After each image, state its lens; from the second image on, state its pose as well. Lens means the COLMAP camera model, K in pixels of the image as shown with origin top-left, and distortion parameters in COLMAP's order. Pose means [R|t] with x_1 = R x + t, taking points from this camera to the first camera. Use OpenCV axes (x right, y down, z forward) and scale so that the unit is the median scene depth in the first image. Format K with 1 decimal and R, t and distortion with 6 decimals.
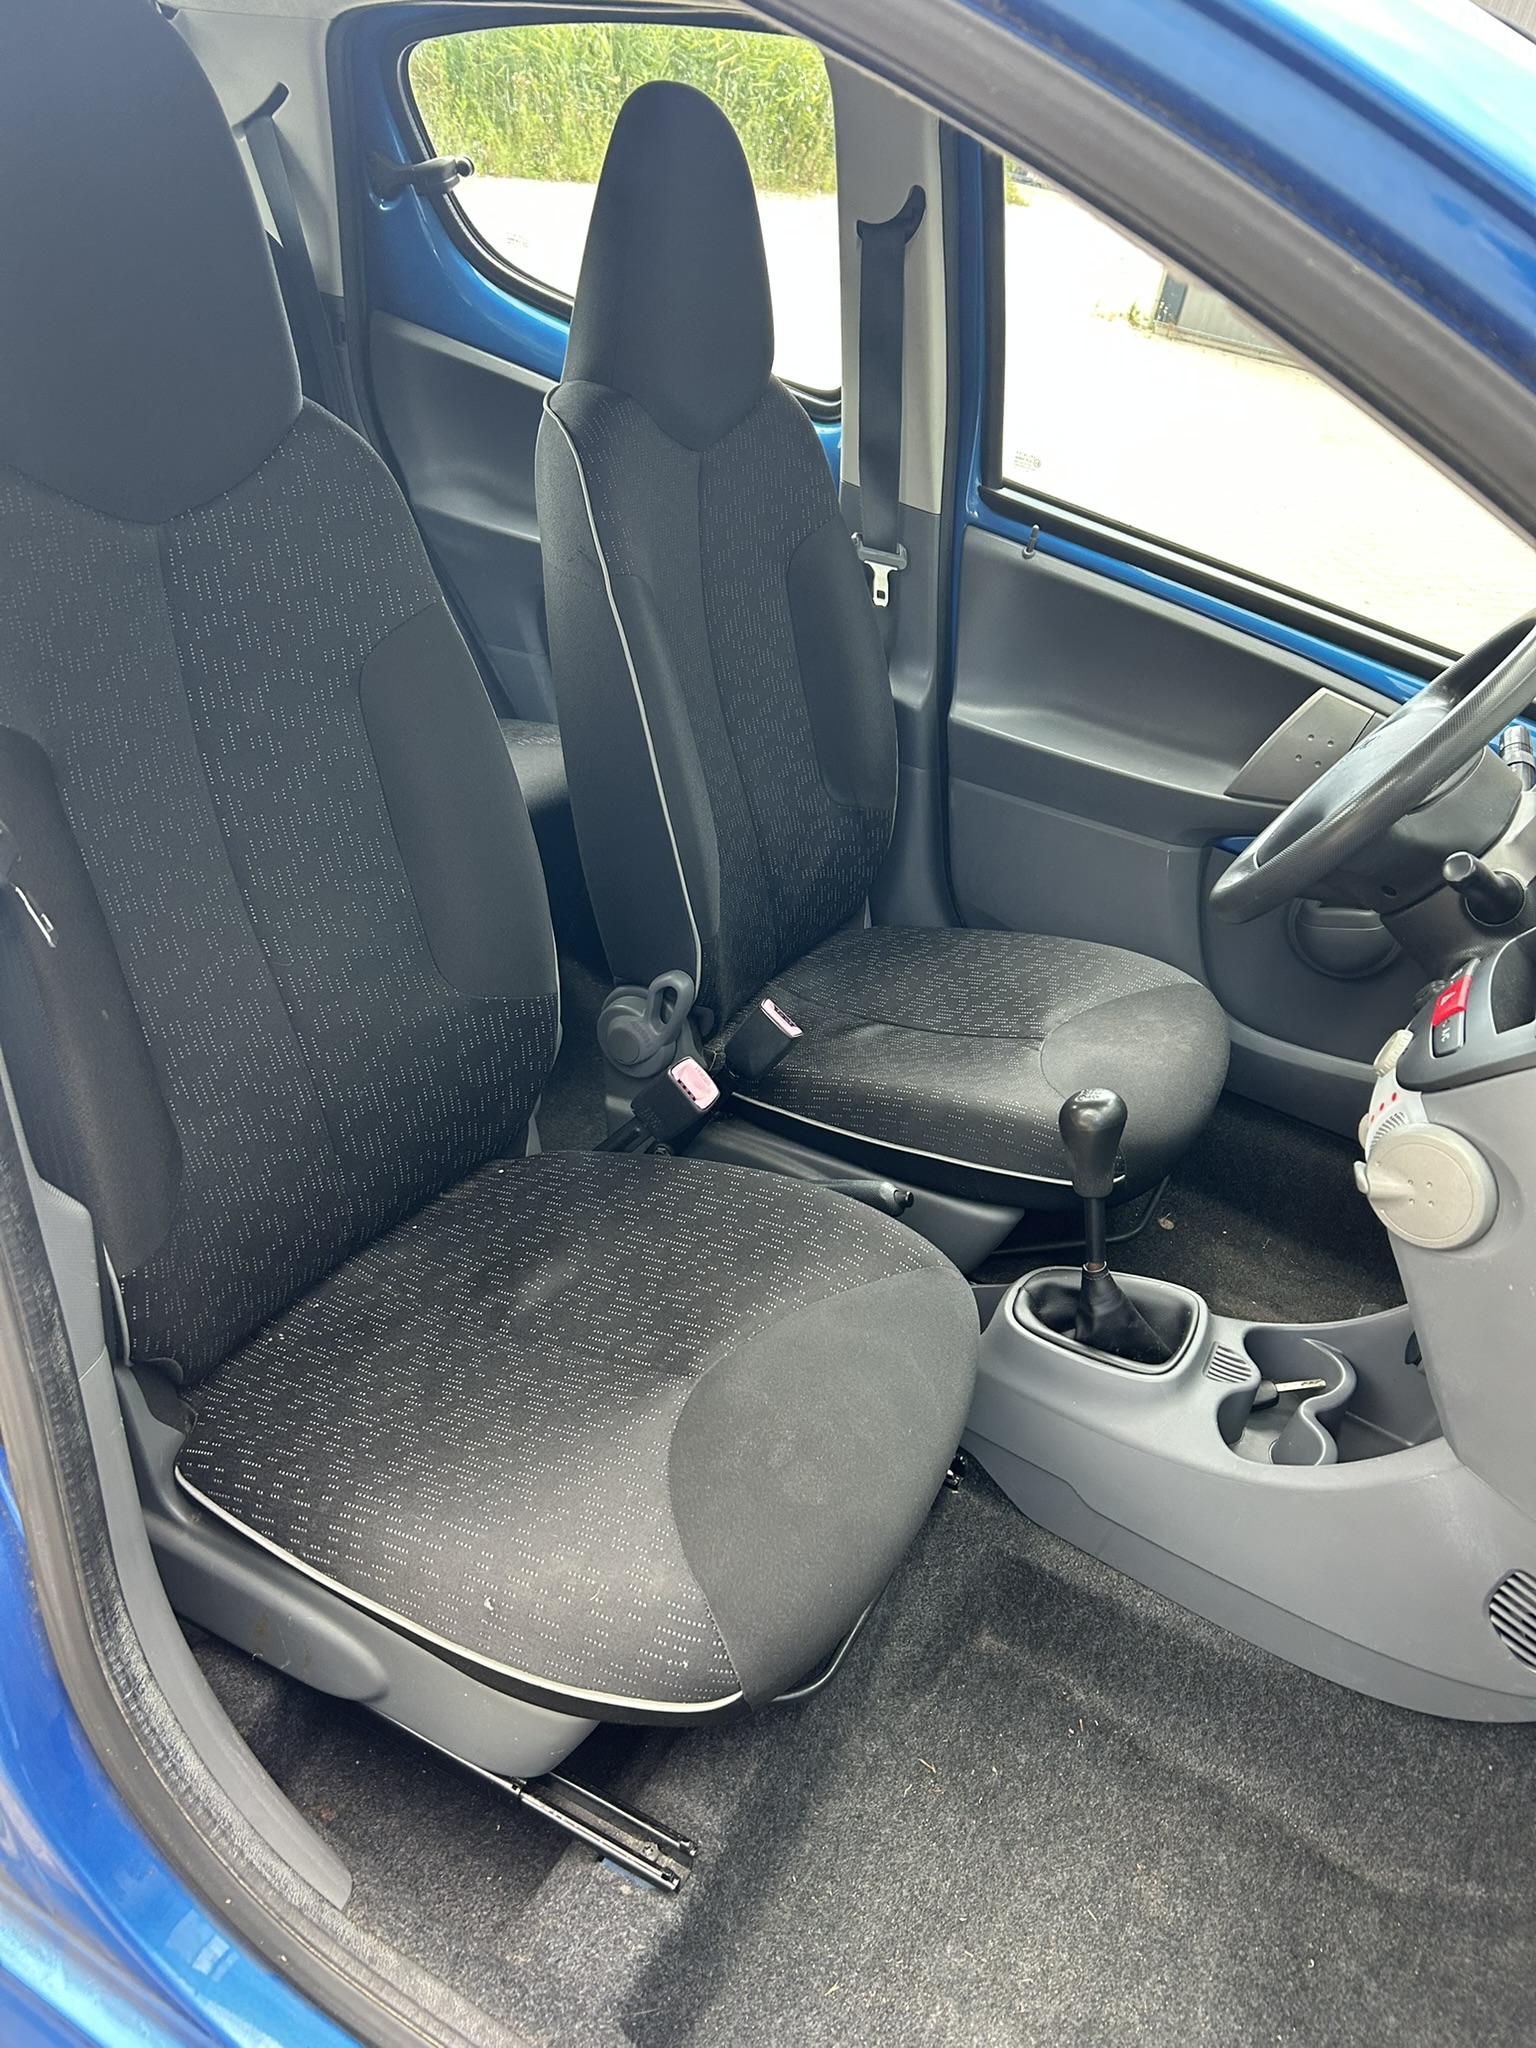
lens RADIAL K [[1606.5, 0, 788.7], [0, 1606.5, 1035.3], [0, 0, 1]] dist [0.005121, -0.046659]
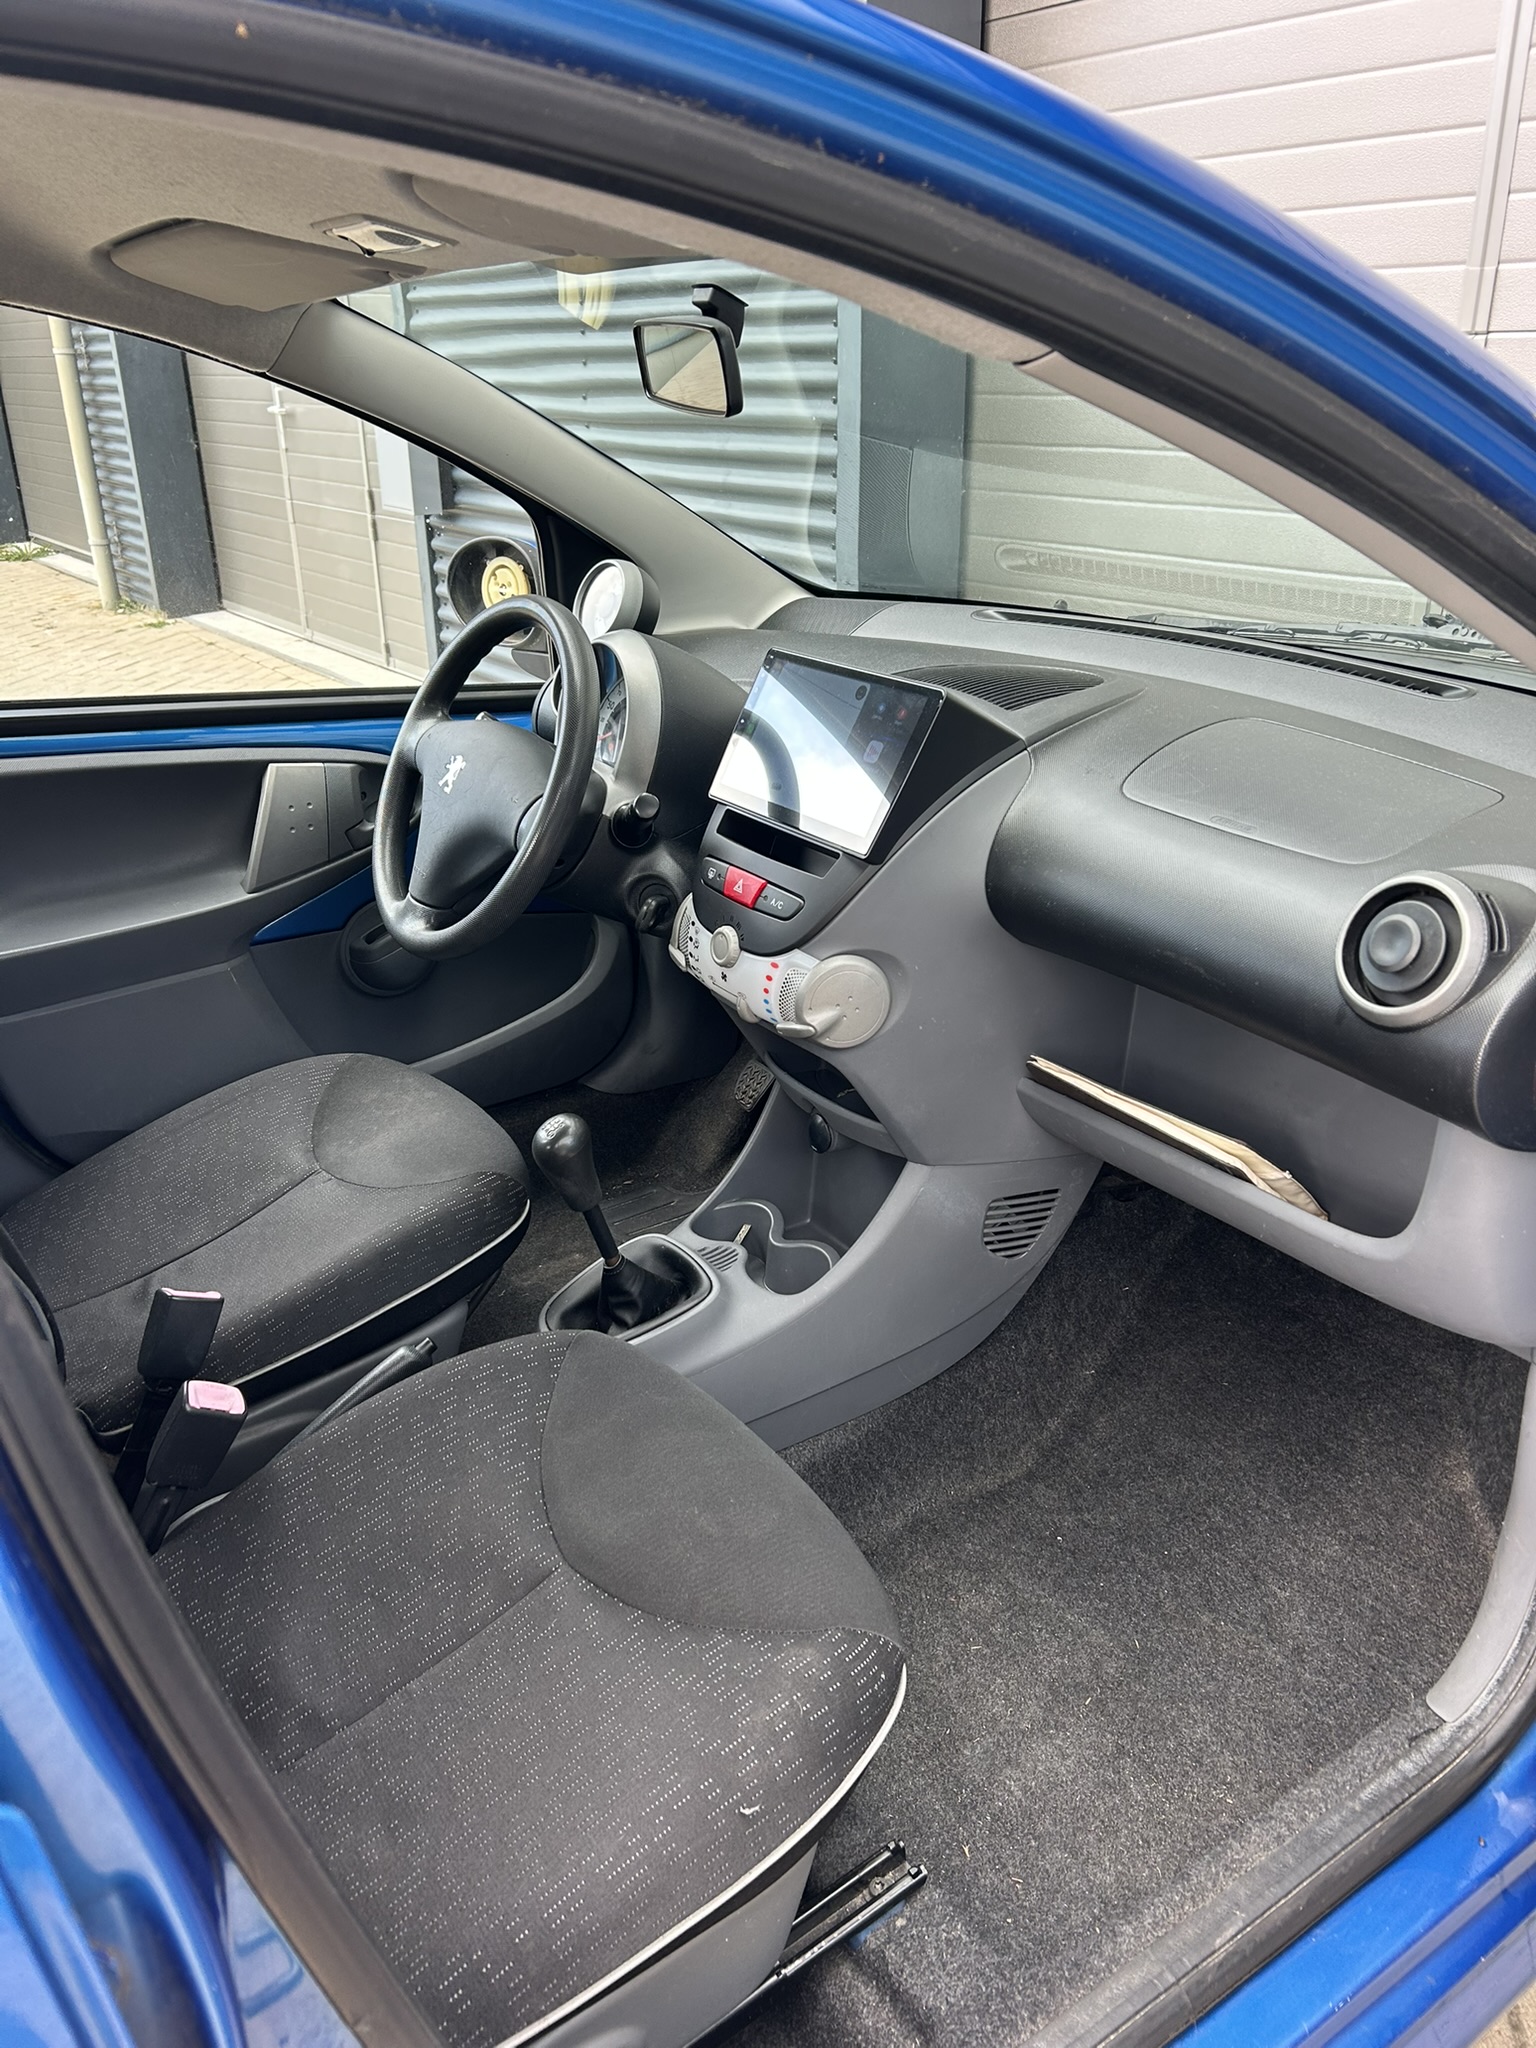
lens RADIAL K [[1606.5, 0, 788.7], [0, 1606.5, 1035.3], [0, 0, 1]] dist [0.005121, -0.046659]
pose [[0.424990, -0.503854, 0.752007, -0.549309], [0.529937, 0.812007, 0.244565, -0.202143], [-0.733860, 0.294578, 0.612105, 0.213531]]
